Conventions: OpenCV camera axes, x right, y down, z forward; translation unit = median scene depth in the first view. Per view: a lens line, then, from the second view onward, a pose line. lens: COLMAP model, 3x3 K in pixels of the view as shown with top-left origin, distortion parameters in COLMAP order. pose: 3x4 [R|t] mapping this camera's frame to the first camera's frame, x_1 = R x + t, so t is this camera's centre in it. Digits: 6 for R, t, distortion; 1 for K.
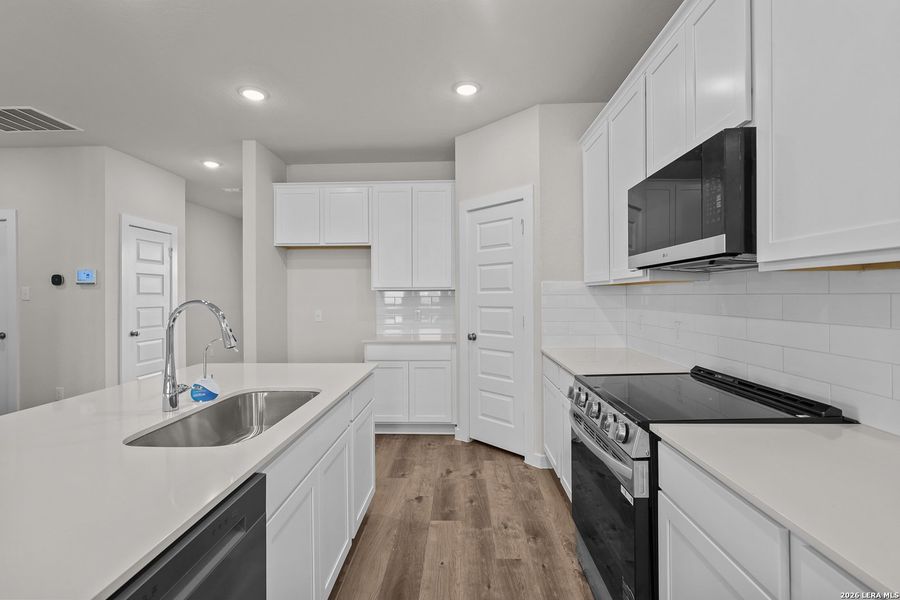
lens RADIAL K [[416.6, 0, 450.1], [0, 416.6, 293.1], [0, 0, 1]] dist [0.000582, -0.001576]
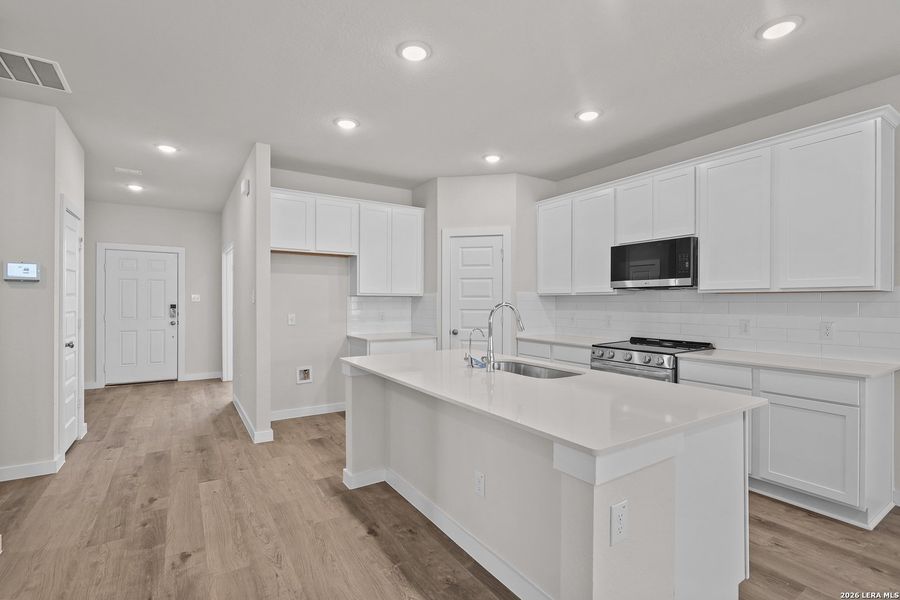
lens RADIAL K [[416.6, 0, 452.4], [0, 416.6, 303.2], [0, 0, 1]] dist [0.000582, -0.001576]
pose [[0.822377, 0.005750, 0.568914, -0.770955], [-0.011488, 0.999913, 0.006500, 0.004671], [-0.568827, -0.011881, 0.822372, -0.097580]]
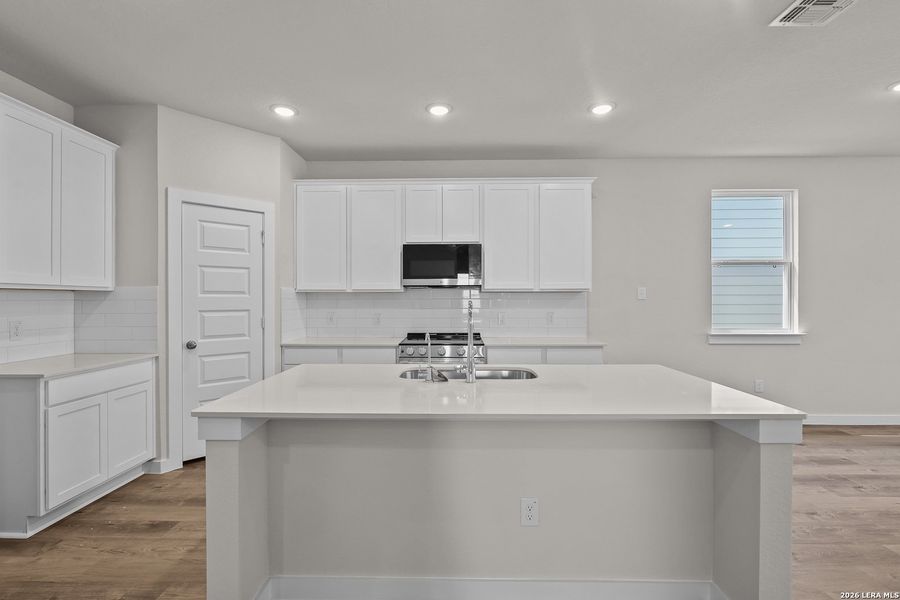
lens RADIAL K [[416.6, 0, 446.4], [0, 416.6, 301.5], [0, 0, 1]] dist [0.000582, -0.001576]
pose [[-0.007494, 0.002155, 0.999970, -0.913053], [-0.005488, 0.999983, -0.002197, 0.011345], [-0.999957, -0.005504, -0.007482, 0.500816]]
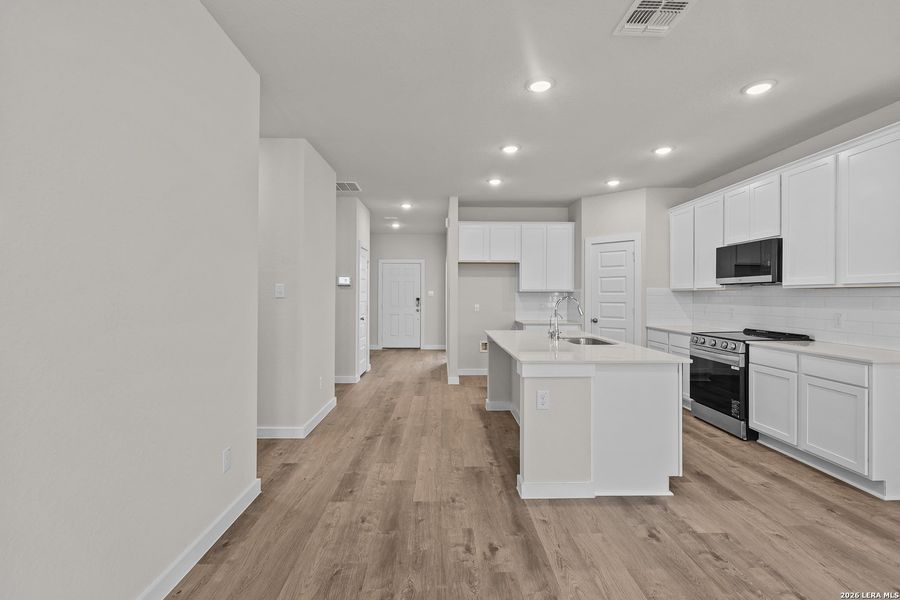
lens RADIAL K [[416.6, 0, 456.5], [0, 416.6, 294.4], [0, 0, 1]] dist [0.000582, -0.001576]
pose [[0.998041, 0.008183, 0.062025, -0.648593], [-0.008490, 0.999953, 0.004692, -0.001988], [-0.061983, -0.005210, 0.998064, -0.667431]]
